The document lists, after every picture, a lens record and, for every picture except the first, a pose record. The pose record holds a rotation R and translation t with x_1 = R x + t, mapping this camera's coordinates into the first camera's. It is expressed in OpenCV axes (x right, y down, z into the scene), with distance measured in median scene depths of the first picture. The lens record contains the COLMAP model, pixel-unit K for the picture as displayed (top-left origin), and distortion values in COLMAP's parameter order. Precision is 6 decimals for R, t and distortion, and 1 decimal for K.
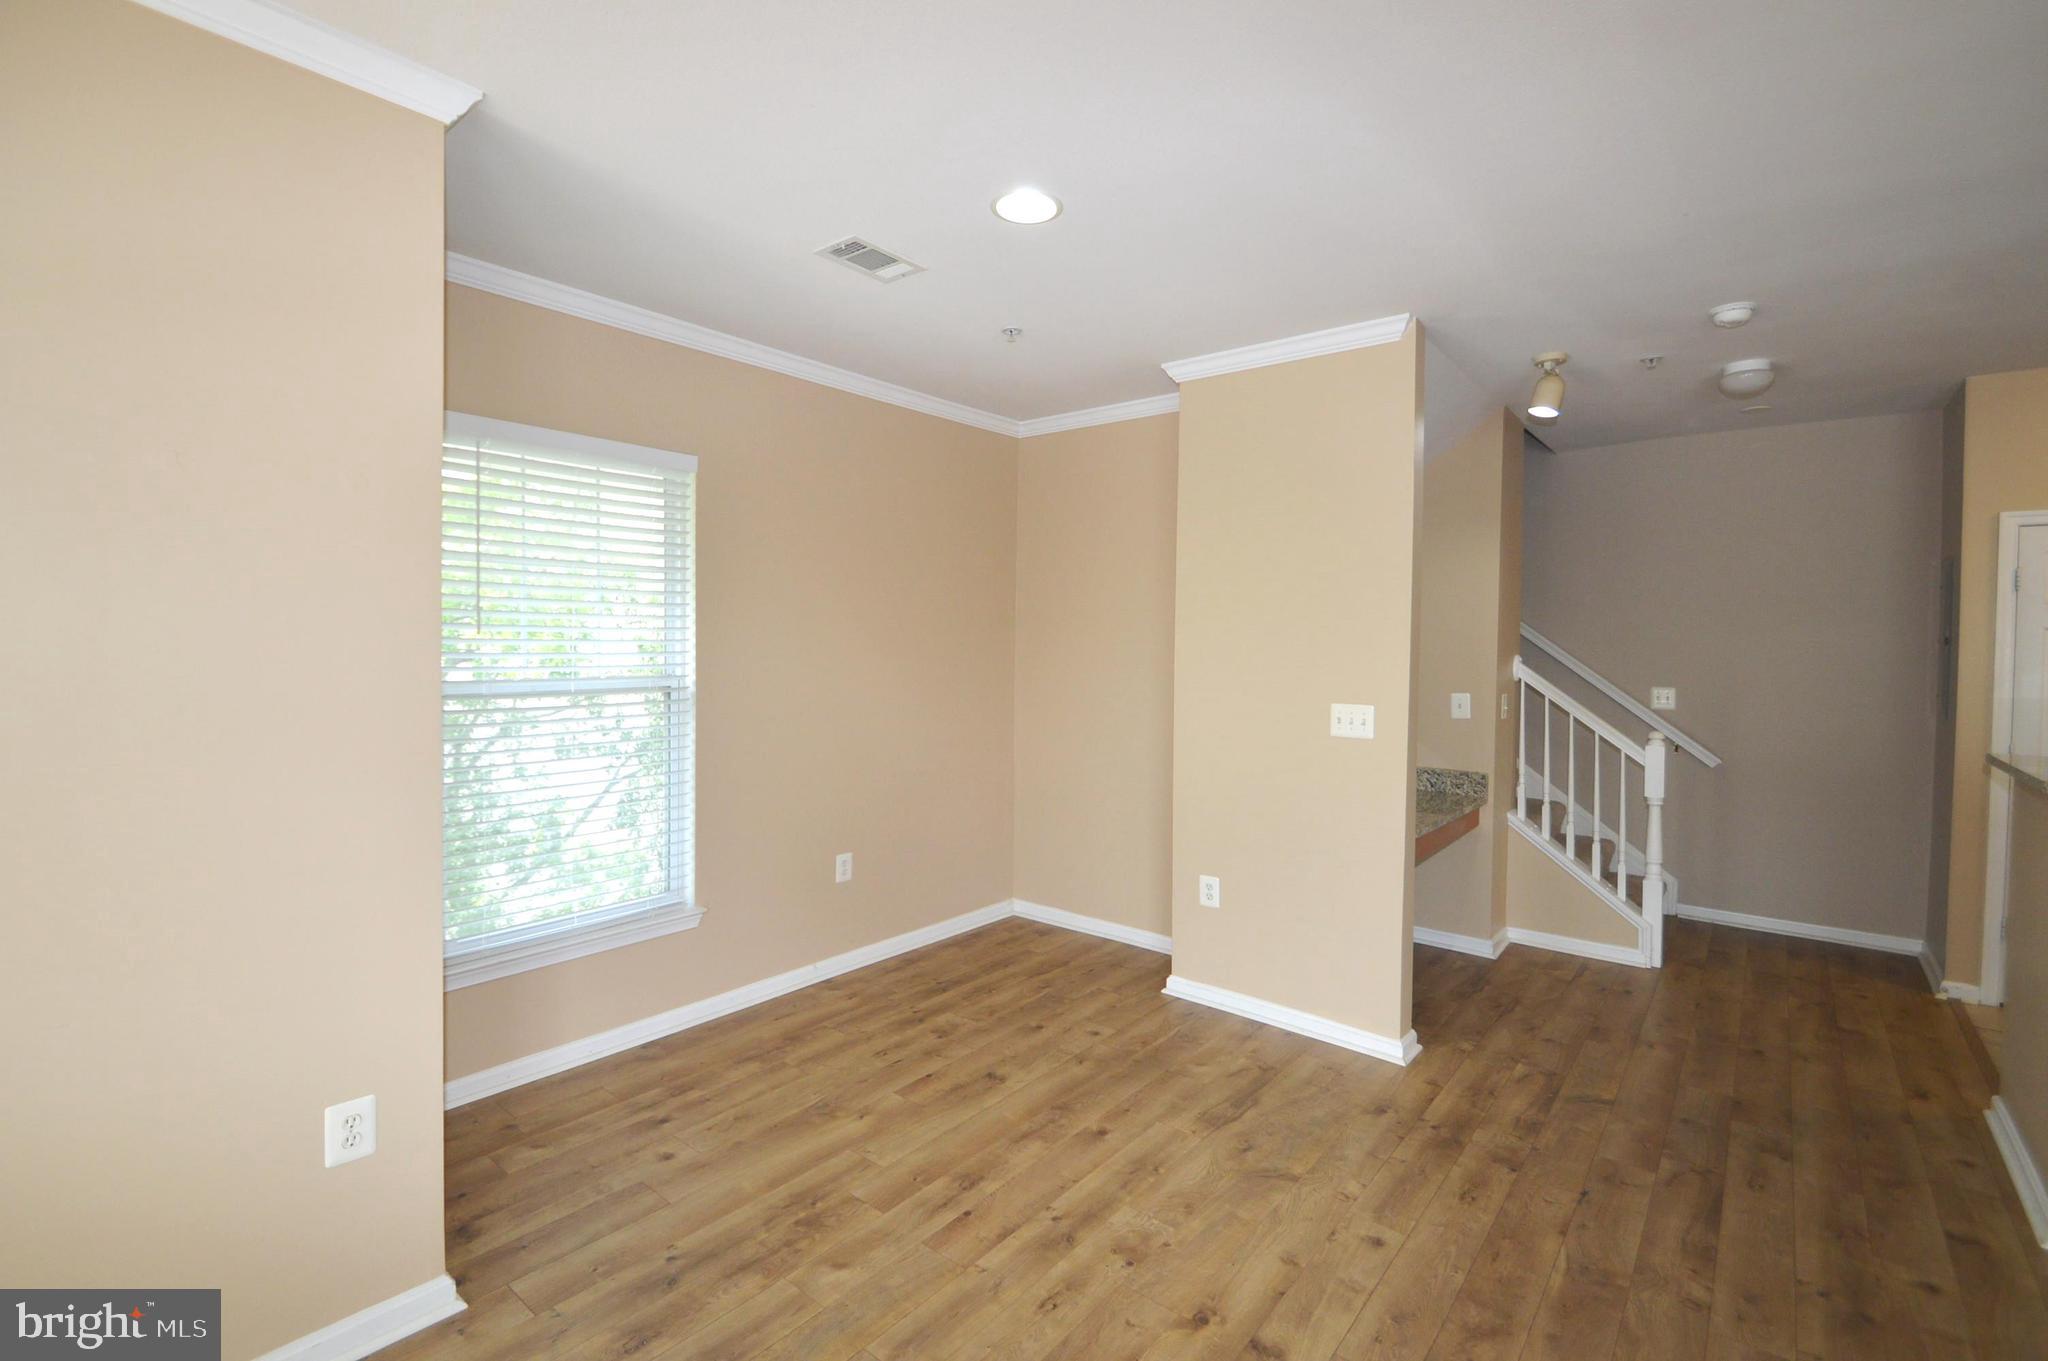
lens RADIAL K [[909.9, 0, 1031.9], [0, 909.9, 662.3], [0, 0, 1]] dist [0.011903, -0.015402]
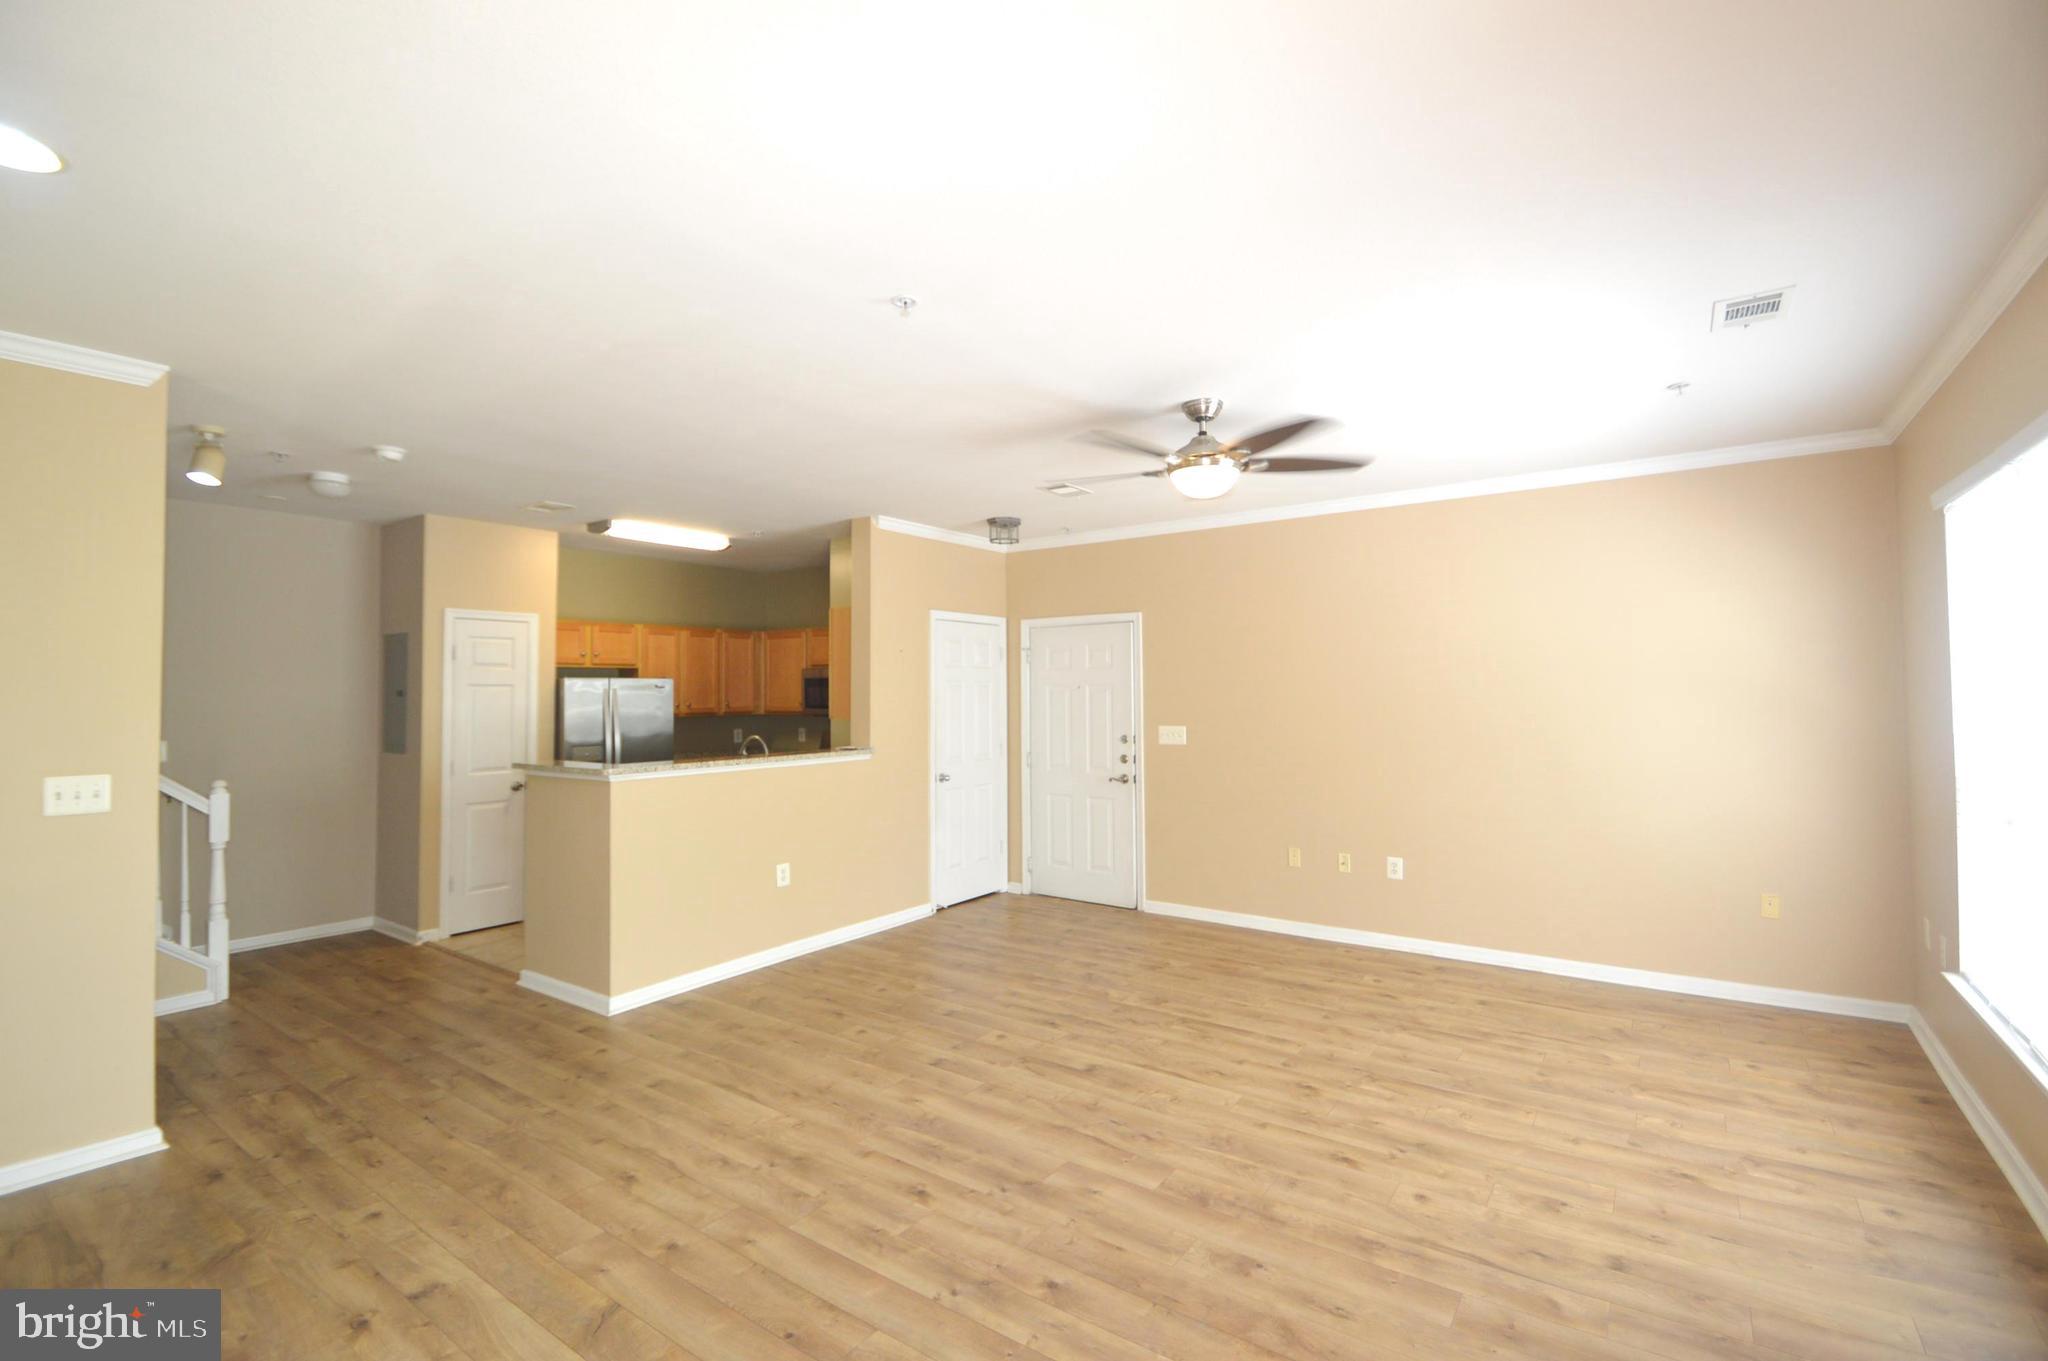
lens RADIAL K [[909.9, 0, 1032.8], [0, 909.9, 663.0], [0, 0, 1]] dist [0.011903, -0.015402]
pose [[-0.071244, 0.020844, 0.997241, -0.583468], [0.027066, 0.999454, -0.018957, -0.020833], [-0.997092, 0.025641, -0.071770, 0.148113]]
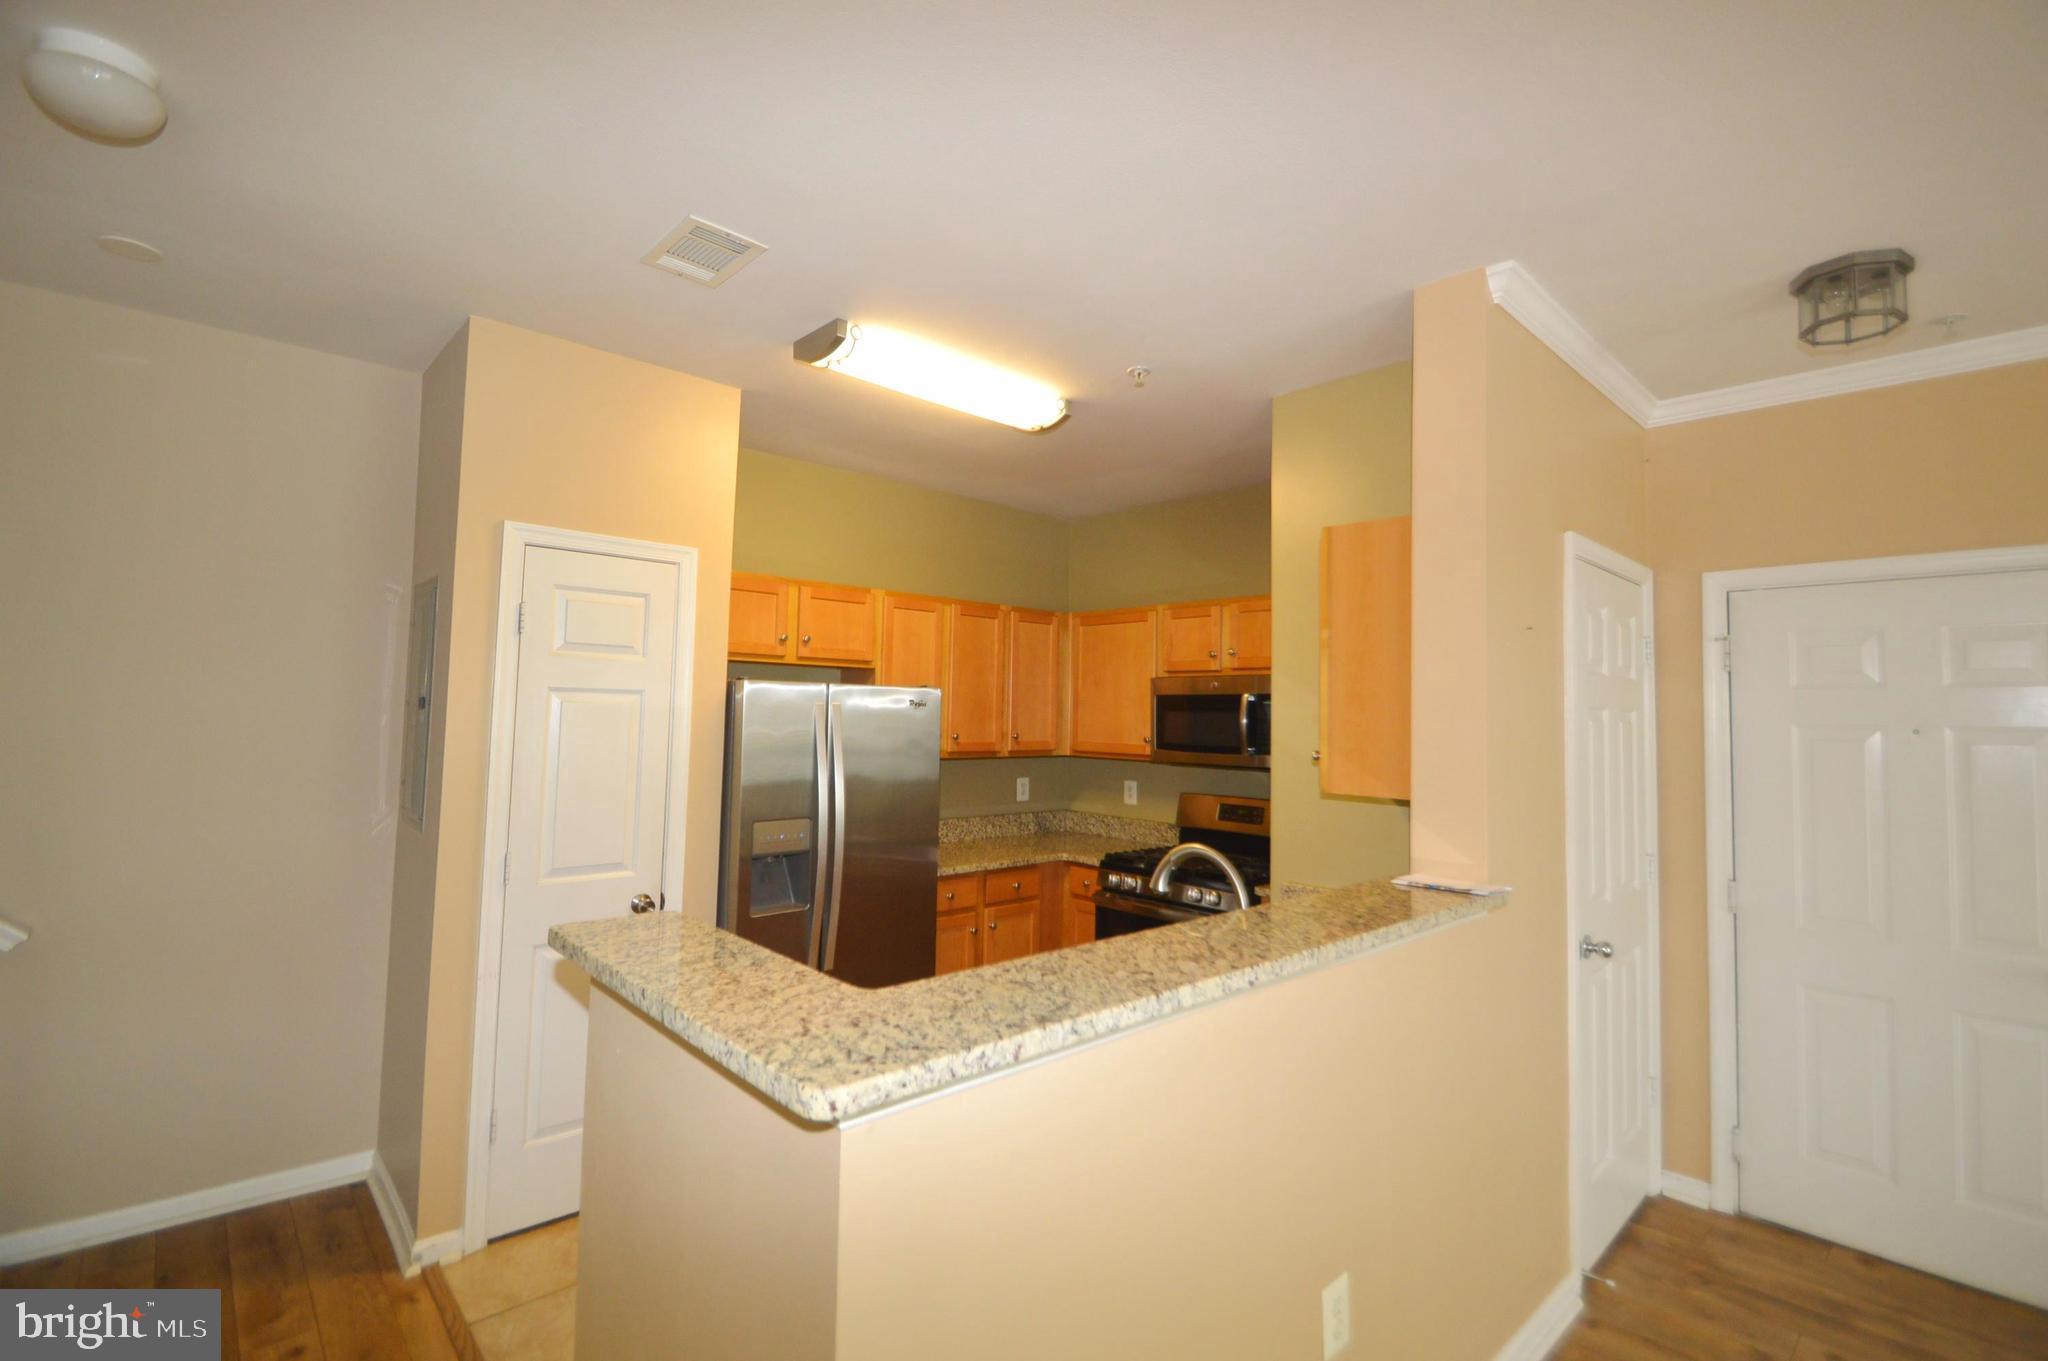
lens RADIAL K [[909.9, 0, 1032.4], [0, 909.9, 664.4], [0, 0, 1]] dist [0.011903, -0.015402]
pose [[0.133685, 0.045405, 0.989983, 0.488096], [-0.000448, 0.998953, -0.045756, -0.025567], [-0.991024, 0.005674, 0.133565, 0.564483]]
